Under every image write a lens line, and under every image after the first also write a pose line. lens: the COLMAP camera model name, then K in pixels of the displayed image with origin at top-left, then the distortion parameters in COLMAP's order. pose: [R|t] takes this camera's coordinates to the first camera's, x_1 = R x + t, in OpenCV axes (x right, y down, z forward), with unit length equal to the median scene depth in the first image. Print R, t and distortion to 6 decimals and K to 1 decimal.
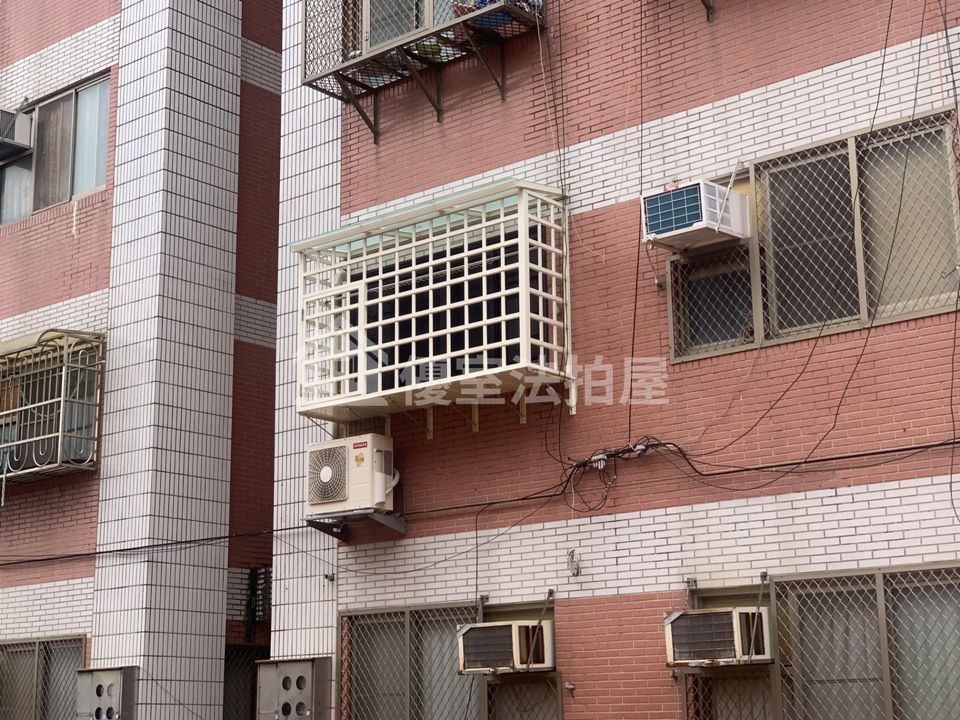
lens RADIAL K [[1614.5, 0, 480.0], [0, 1614.5, 360.0], [0, 0, 1]] dist [0.039458, 0.085114]
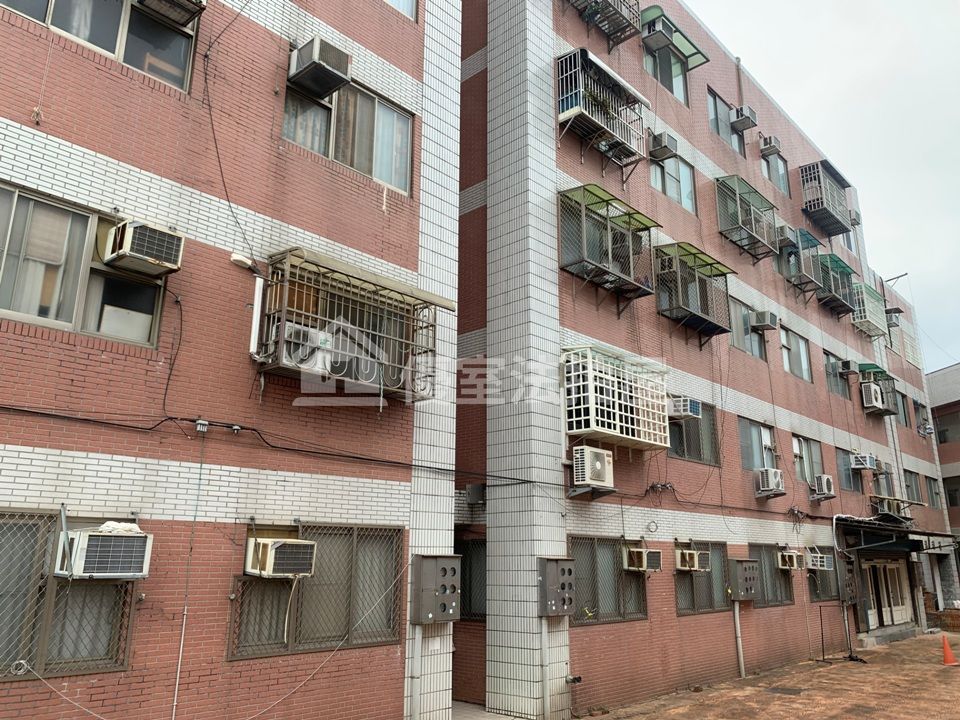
lens RADIAL K [[733.6, 0, 481.4], [0, 733.6, 354.2], [0, 0, 1]] dist [0.023409, -0.038857]
pose [[0.044862, 0.272488, 0.961113, -1.009926], [-0.243854, 0.935965, -0.253977, 0.207431], [-0.968774, -0.222977, 0.108436, 1.076236]]
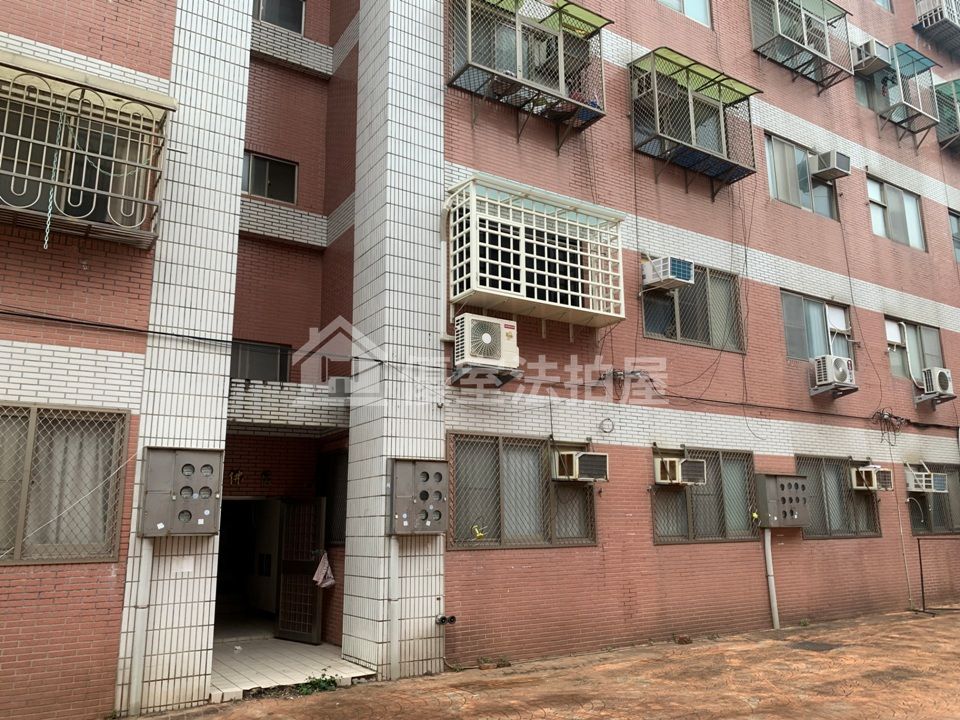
lens RADIAL K [[738.7, 0, 480.0], [0, 738.7, 360.0], [0, 0, 1]] dist [0.061149, -0.091043]
pose [[0.284483, 0.202184, 0.937118, -0.724450], [-0.222847, 0.964678, -0.140480, 0.185826], [-0.932421, -0.168870, 0.319491, 0.791621]]
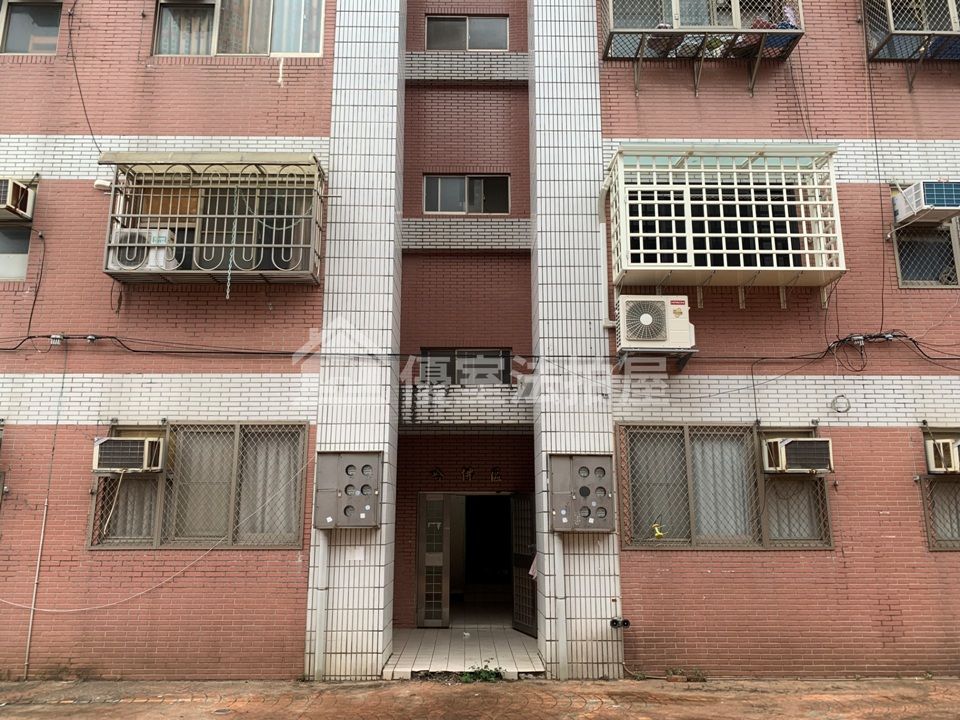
lens RADIAL K [[733.6, 0, 481.4], [0, 733.6, 354.2], [0, 0, 1]] dist [0.023409, -0.038857]
pose [[0.750930, 0.144648, 0.644345, -0.589244], [-0.160741, 0.986407, -0.034107, 0.142585], [-0.640520, -0.077961, 0.763974, 0.623158]]
